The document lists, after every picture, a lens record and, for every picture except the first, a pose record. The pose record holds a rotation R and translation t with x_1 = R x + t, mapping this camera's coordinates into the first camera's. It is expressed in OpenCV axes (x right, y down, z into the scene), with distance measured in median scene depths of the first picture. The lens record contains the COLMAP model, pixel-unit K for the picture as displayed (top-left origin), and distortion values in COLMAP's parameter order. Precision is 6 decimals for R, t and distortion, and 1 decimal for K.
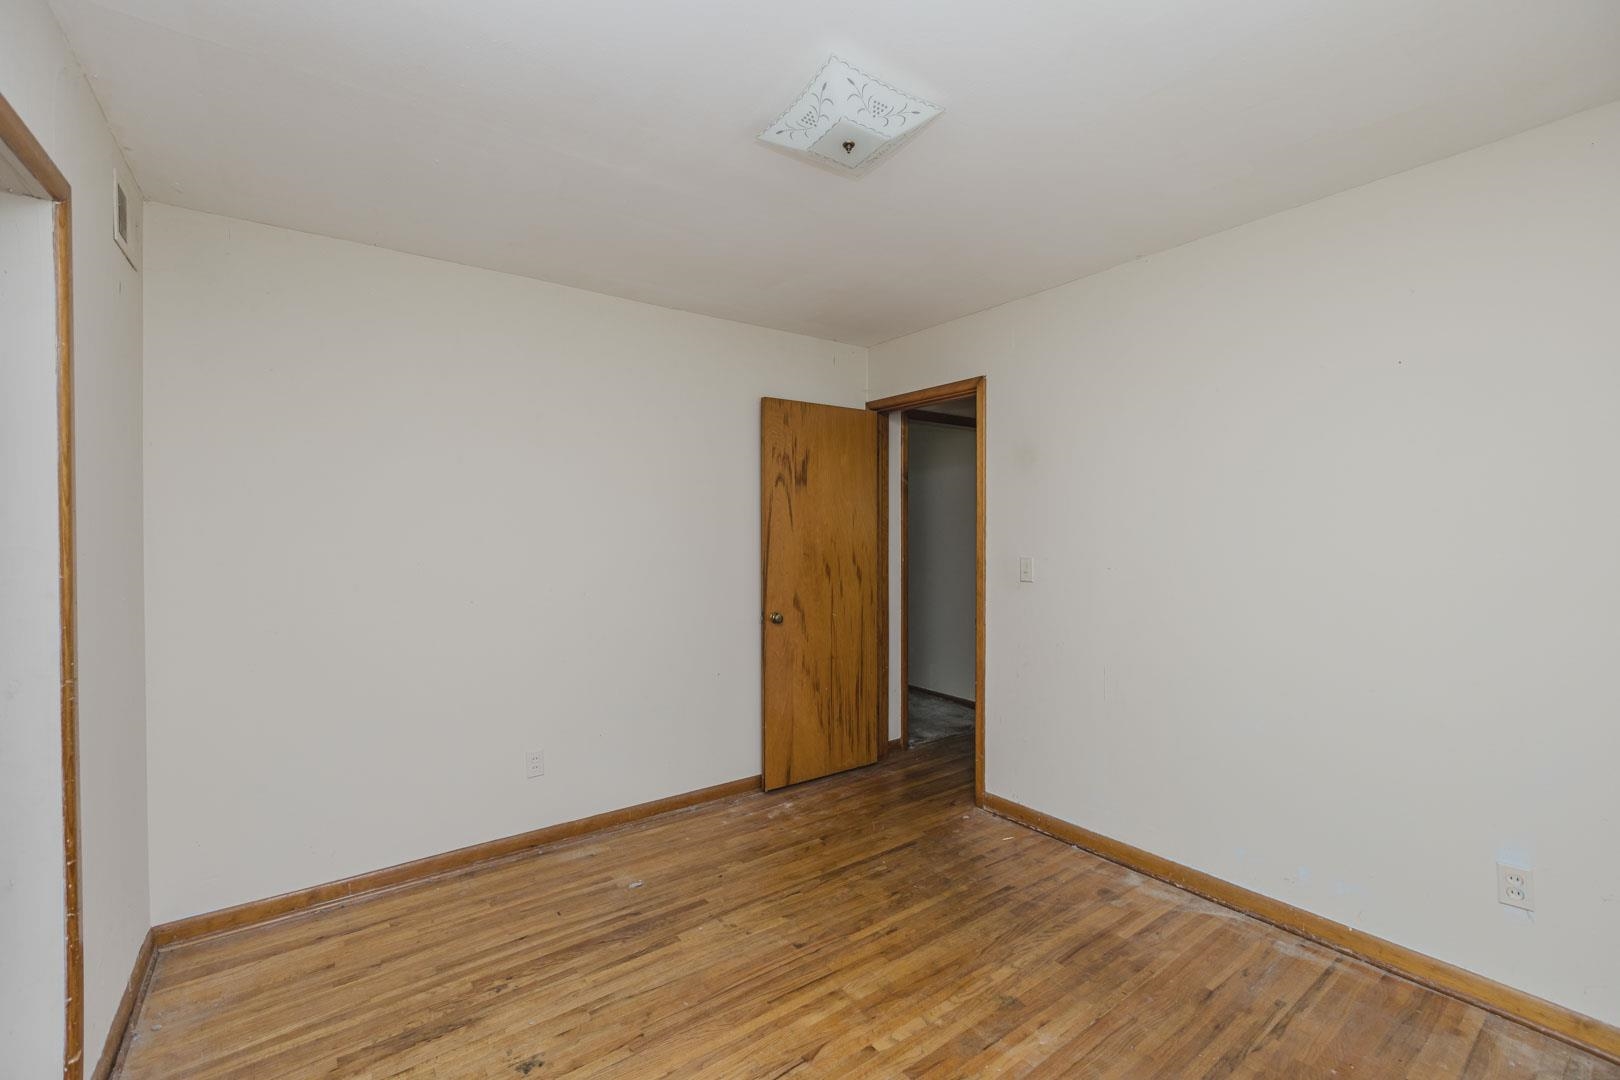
lens RADIAL K [[698.1, 0, 810.0], [0, 698.1, 540.0], [0, 0, 1]] dist [-0.004022, -0.000153]
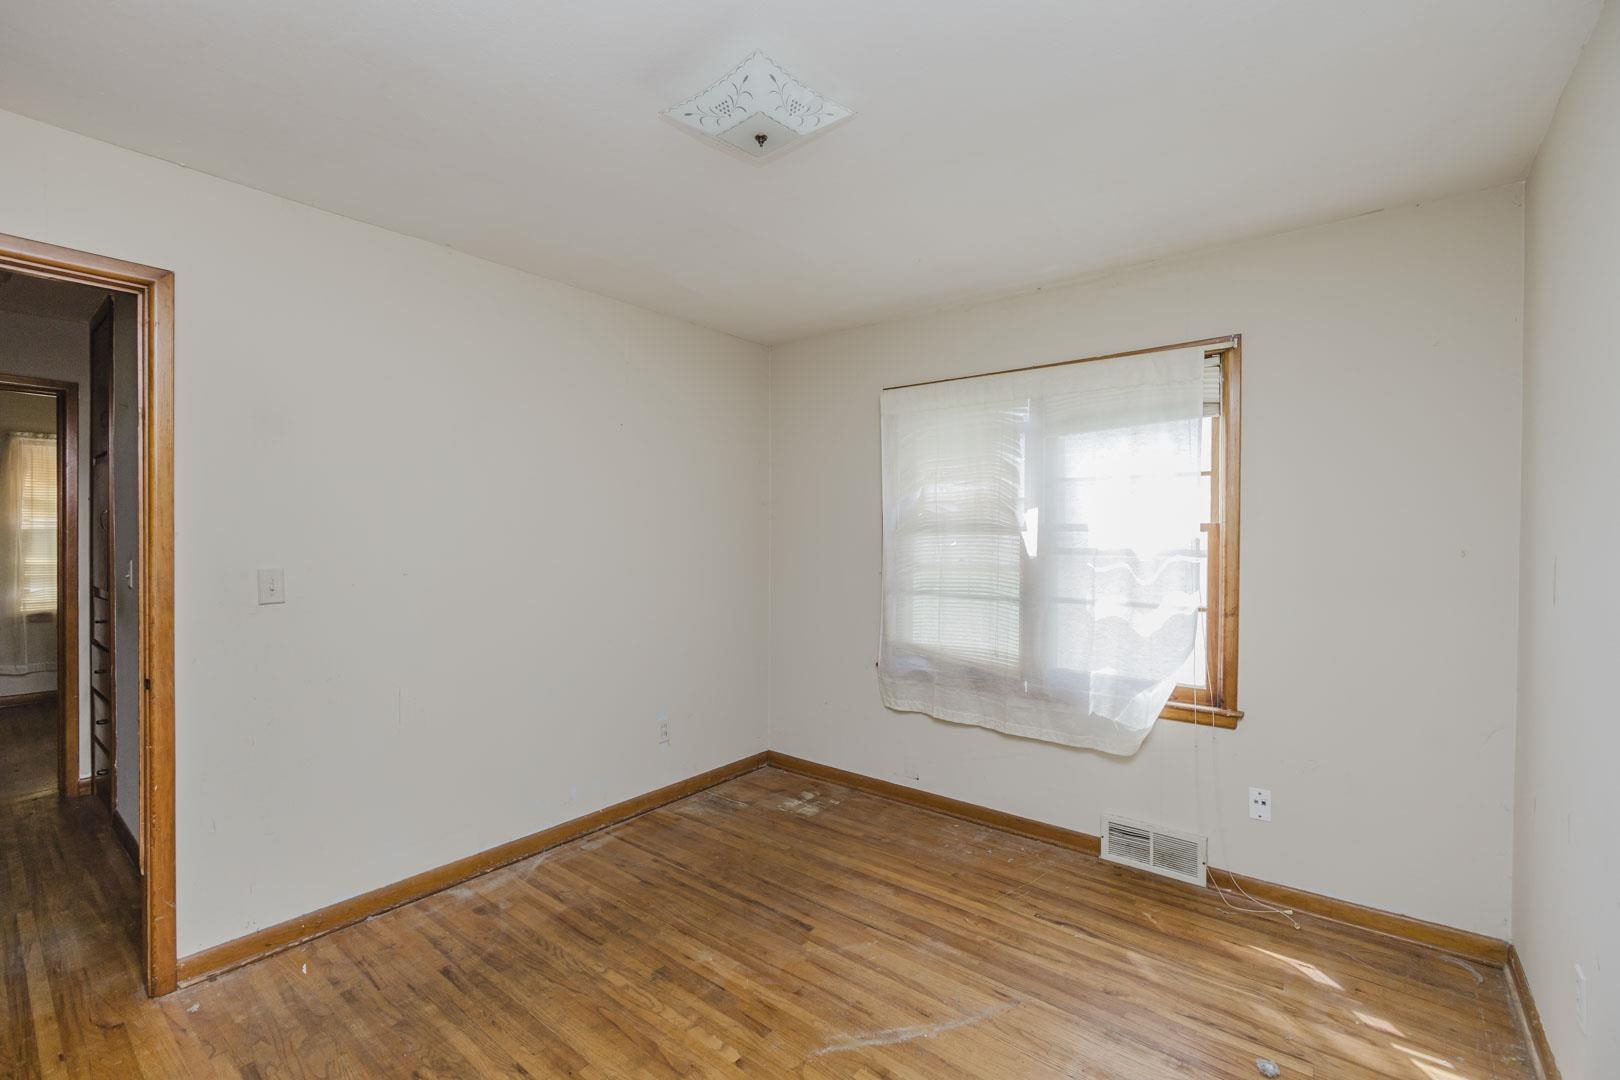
lens RADIAL K [[698.1, 0, 810.0], [0, 698.1, 540.0], [0, 0, 1]] dist [-0.004022, -0.000153]
pose [[-0.257786, -0.006334, 0.966181, -0.674460], [0.007553, 0.999935, 0.008570, -0.010360], [-0.966173, 0.009506, -0.257721, 0.878795]]
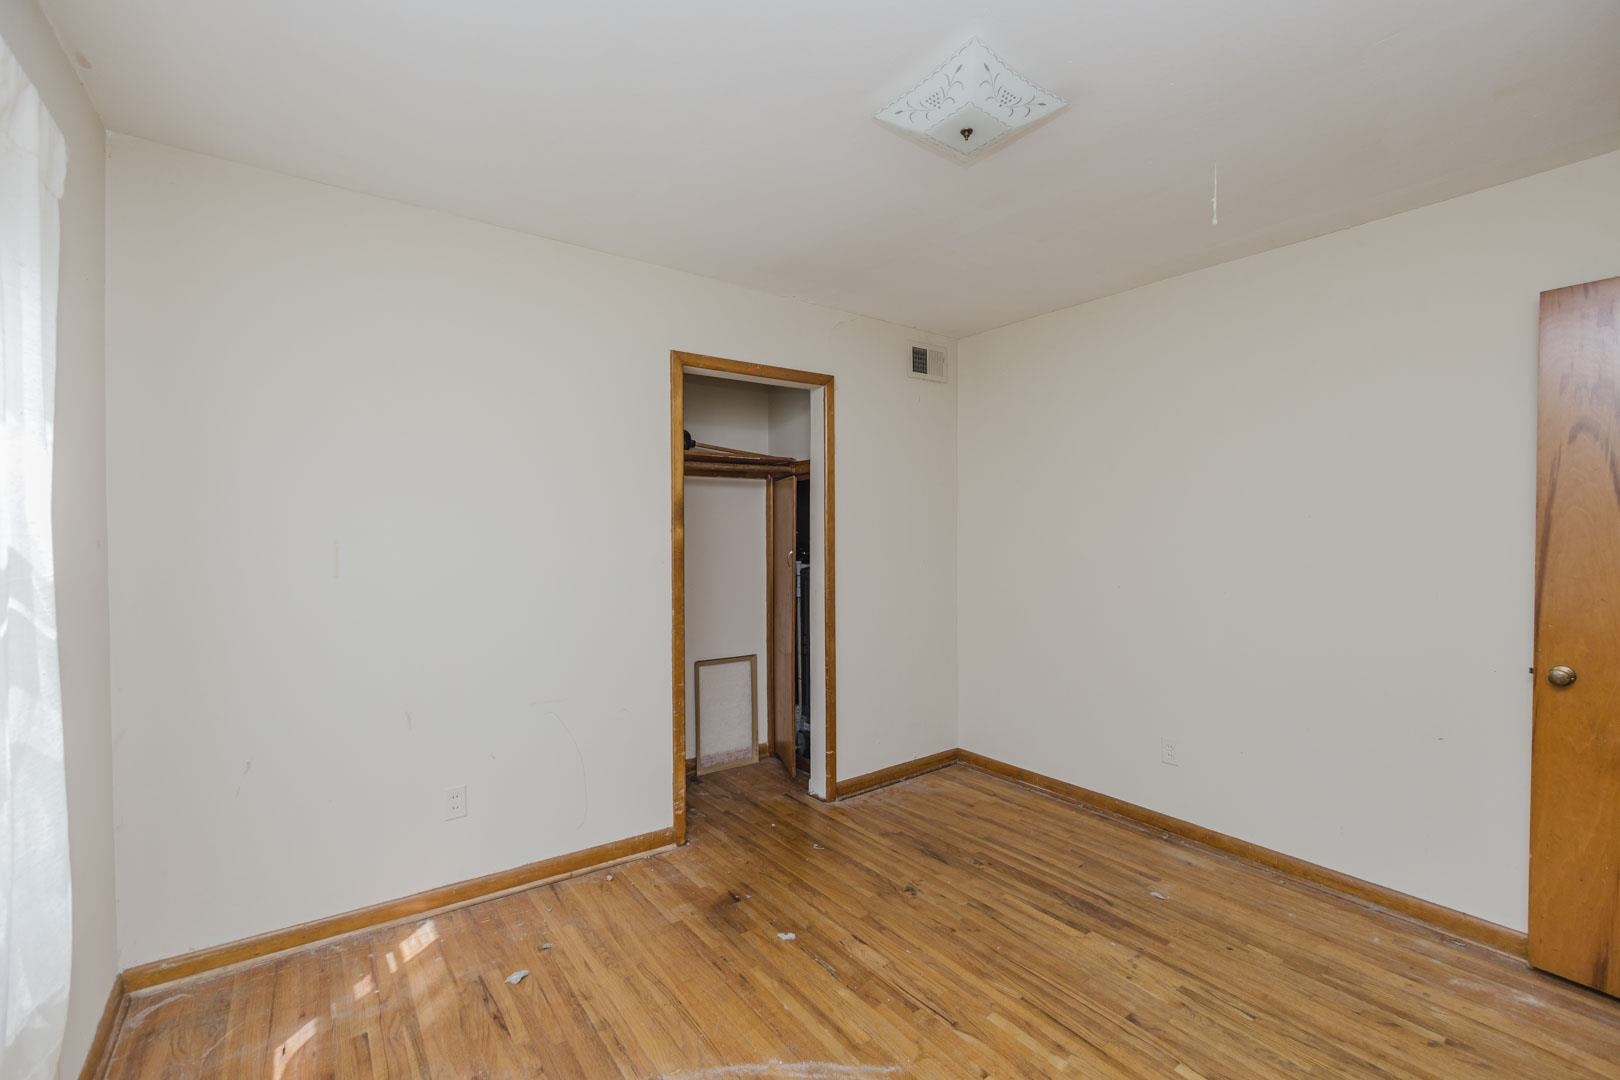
lens RADIAL K [[698.1, 0, 810.0], [0, 698.1, 540.0], [0, 0, 1]] dist [-0.004022, -0.000153]
pose [[-0.002187, 0.023128, -0.999730, 0.777771], [-0.011597, 0.999665, 0.023152, -0.010851], [0.999930, 0.011644, -0.001918, 0.579689]]
